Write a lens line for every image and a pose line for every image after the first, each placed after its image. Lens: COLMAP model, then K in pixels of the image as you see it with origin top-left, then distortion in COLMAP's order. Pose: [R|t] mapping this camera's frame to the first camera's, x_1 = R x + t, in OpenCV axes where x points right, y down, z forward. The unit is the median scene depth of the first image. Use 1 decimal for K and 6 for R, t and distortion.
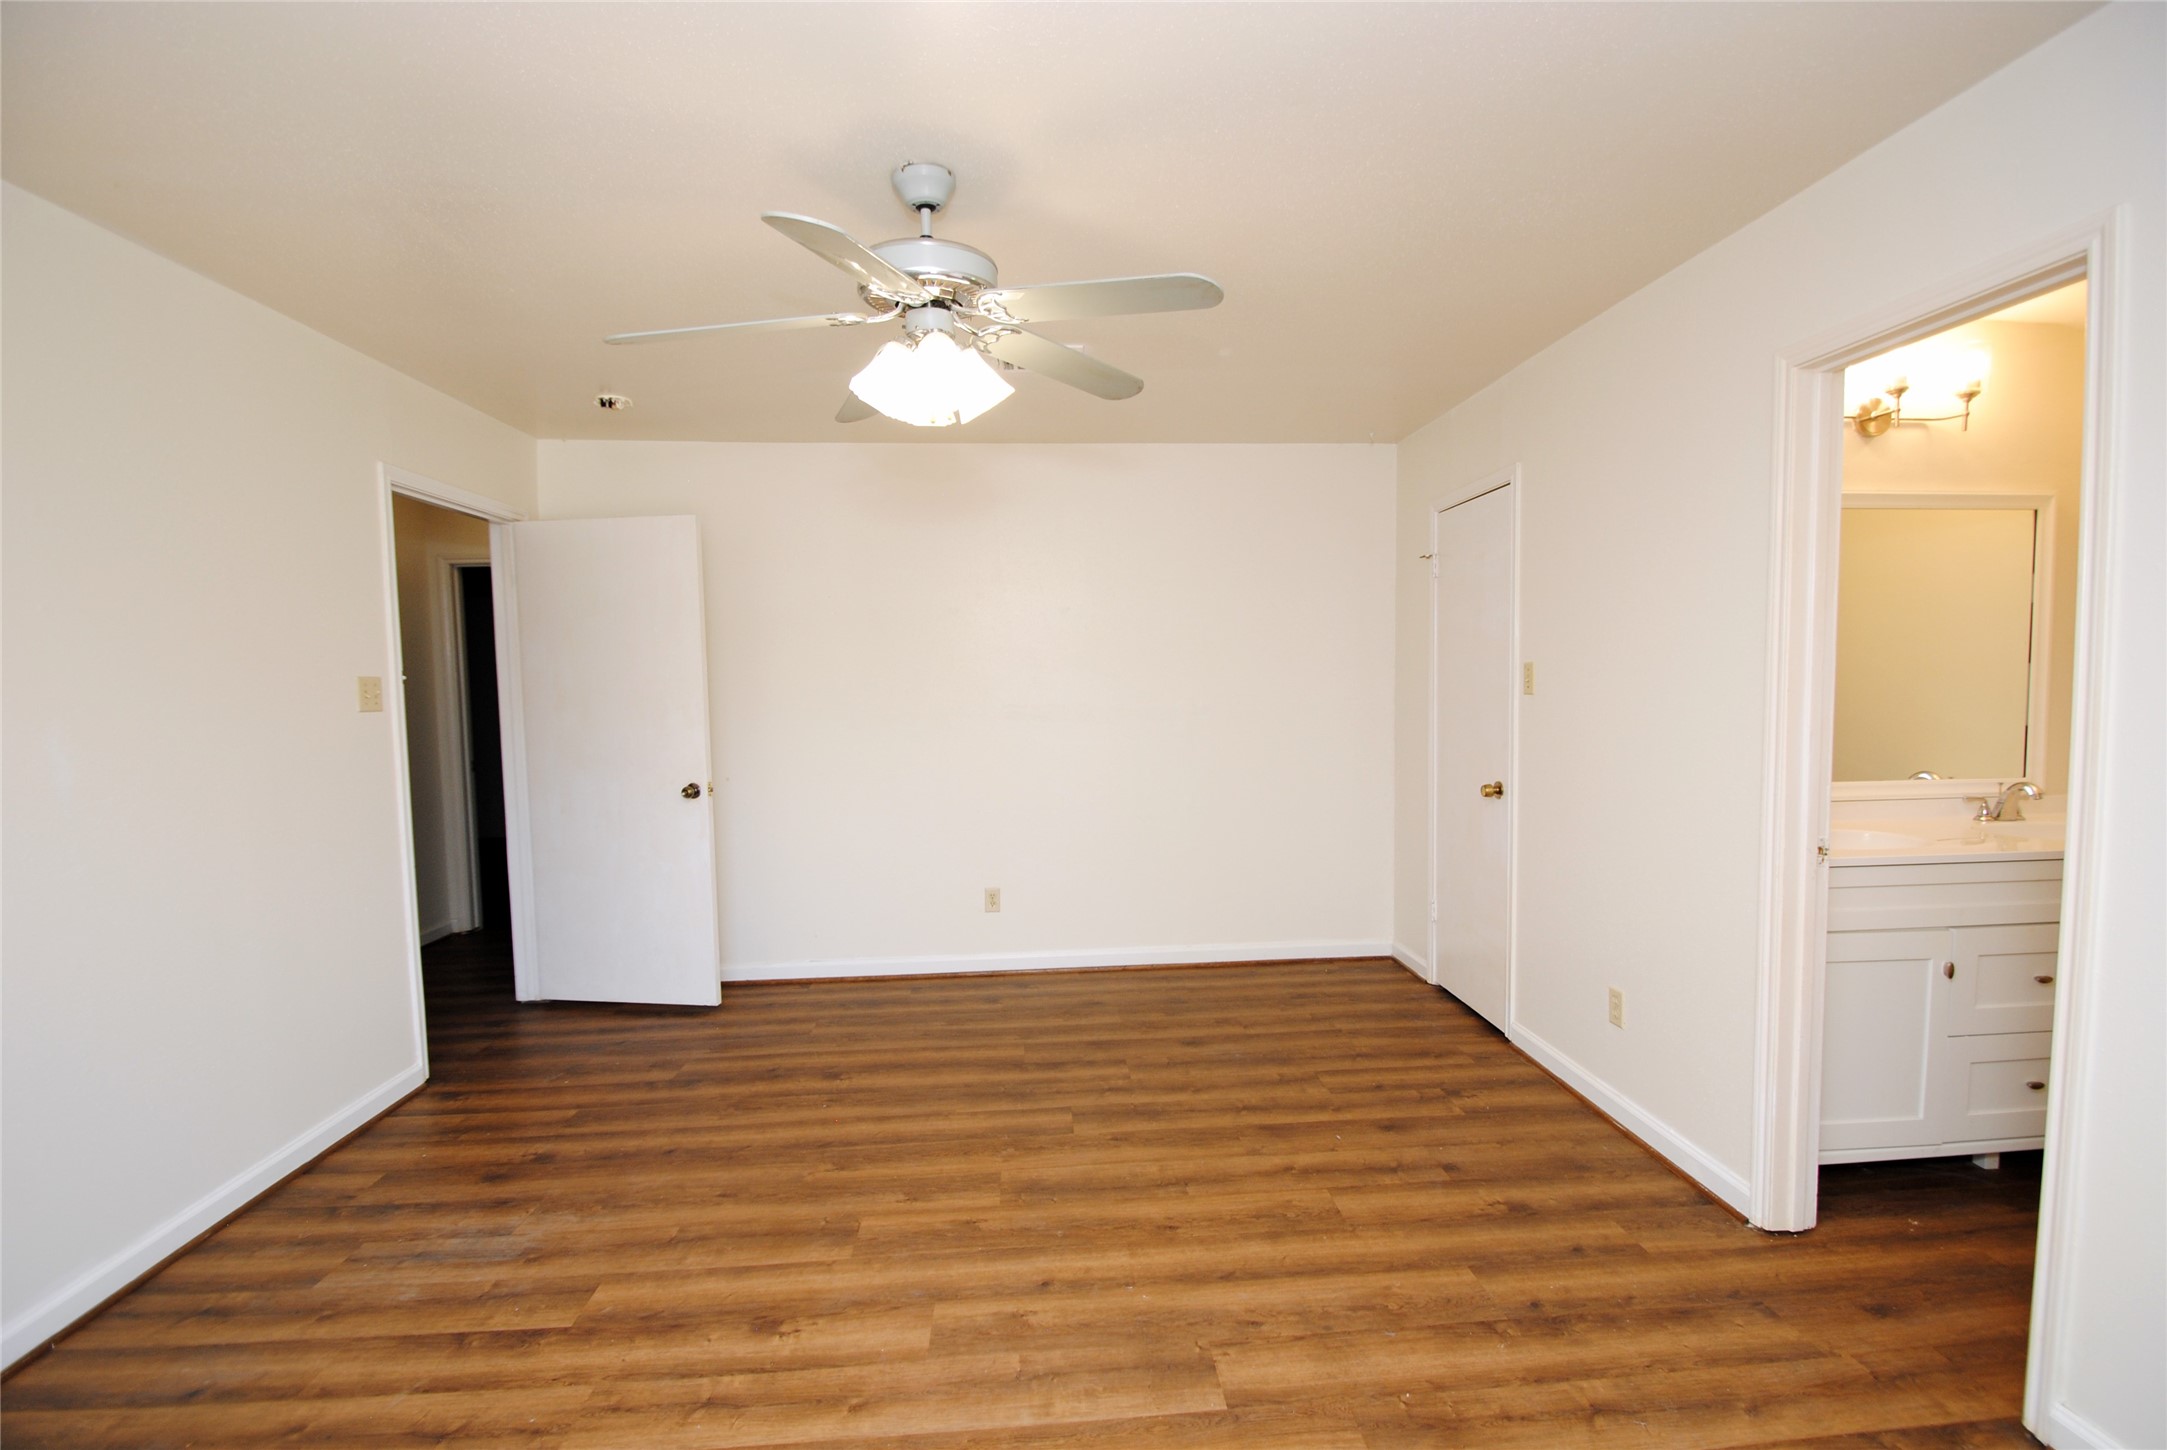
lens RADIAL K [[958.8, 0, 1109.8], [0, 958.8, 728.5], [0, 0, 1]] dist [0.019951, -0.021937]
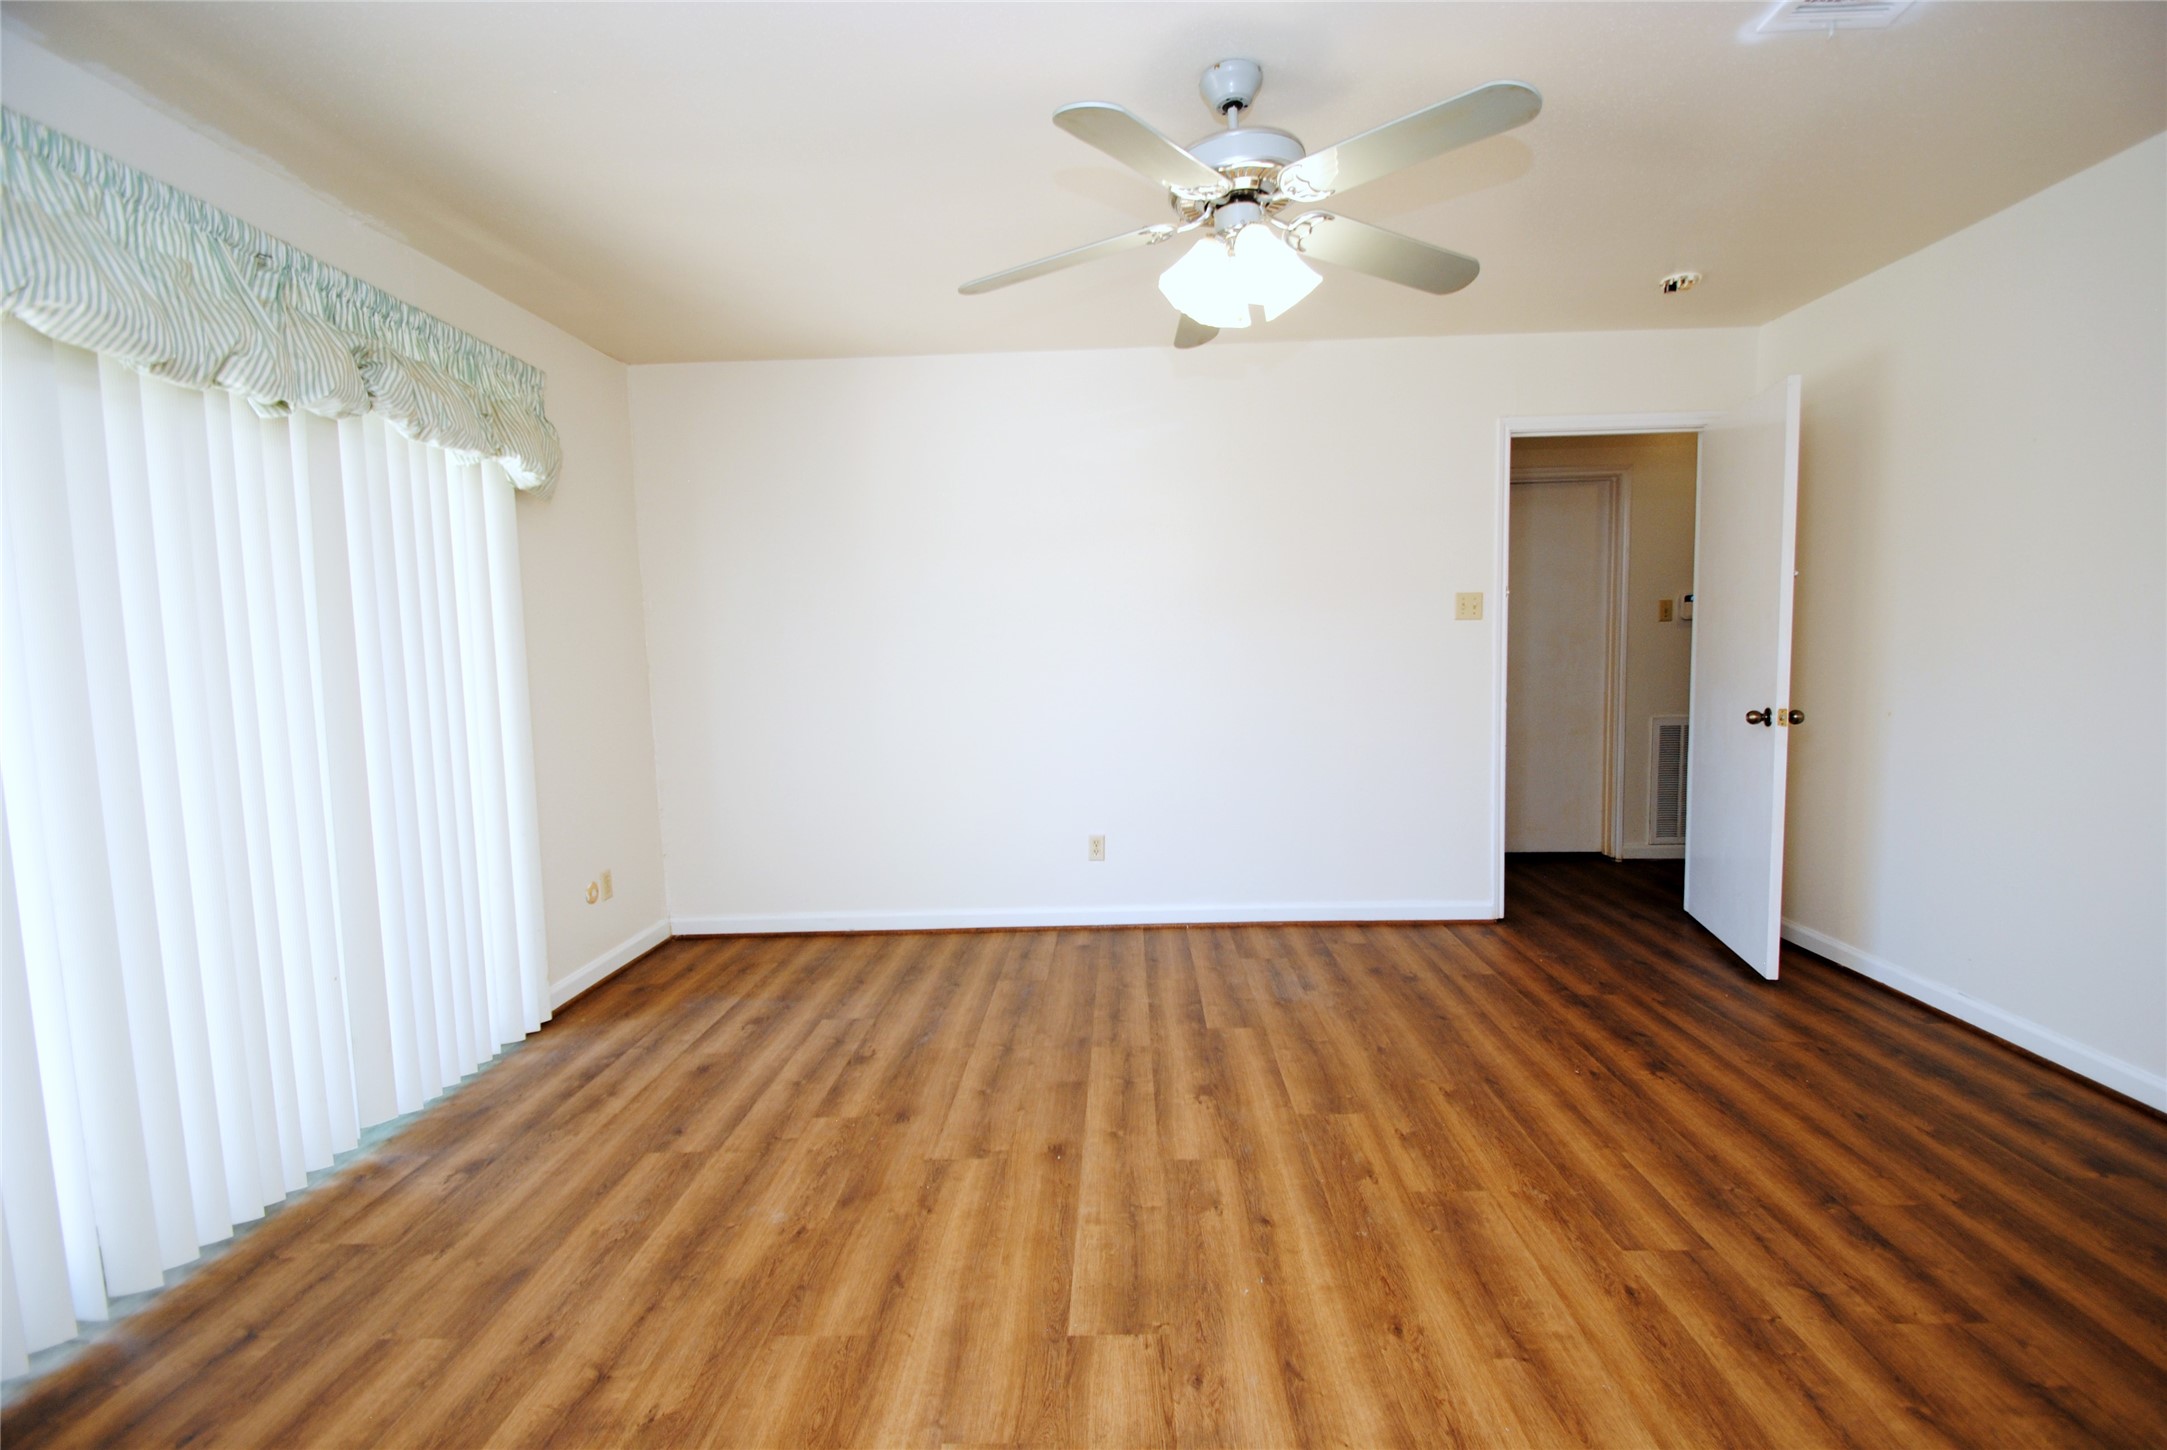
lens RADIAL K [[953.2, 0, 1080.8], [0, 953.2, 730.2], [0, 0, 1]] dist [0.021195, -0.020999]
pose [[-0.131578, 0.107766, -0.985431, 0.693560], [-0.031816, 0.993102, 0.112853, 0.002681], [0.990795, 0.046202, -0.127241, 0.774106]]
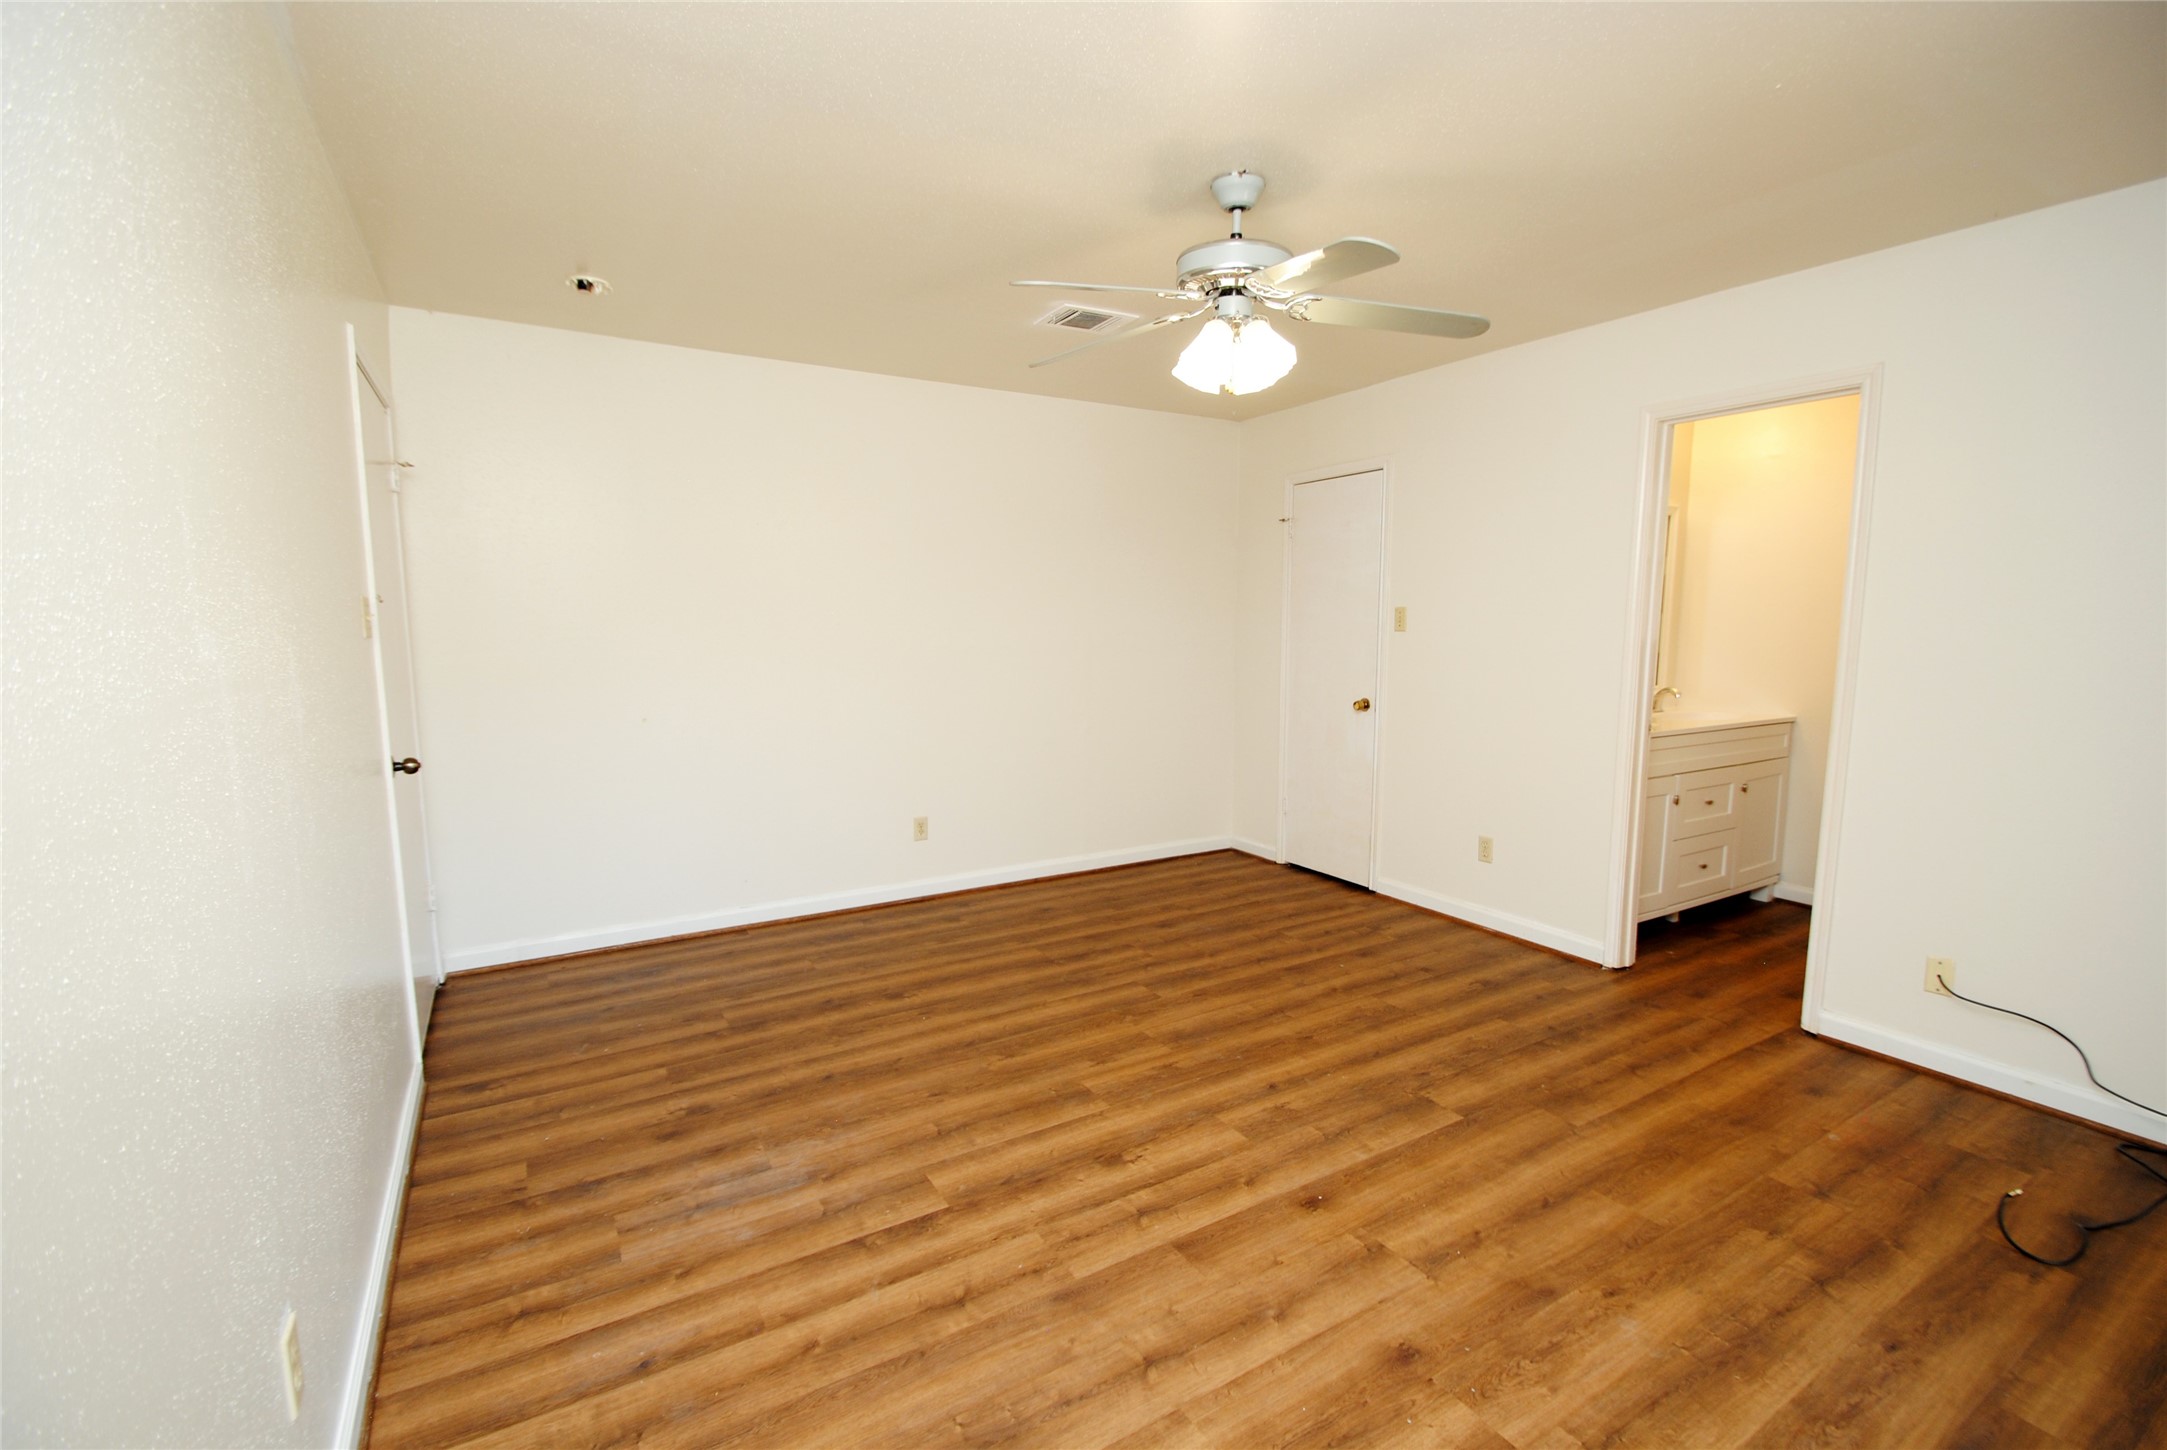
lens RADIAL K [[958.8, 0, 1109.8], [0, 958.8, 728.5], [0, 0, 1]] dist [0.019951, -0.021937]
pose [[0.889081, -0.036416, 0.456299, -0.694106], [0.011478, 0.998291, 0.057308, 0.023212], [-0.457606, -0.045714, 0.887979, -0.010106]]
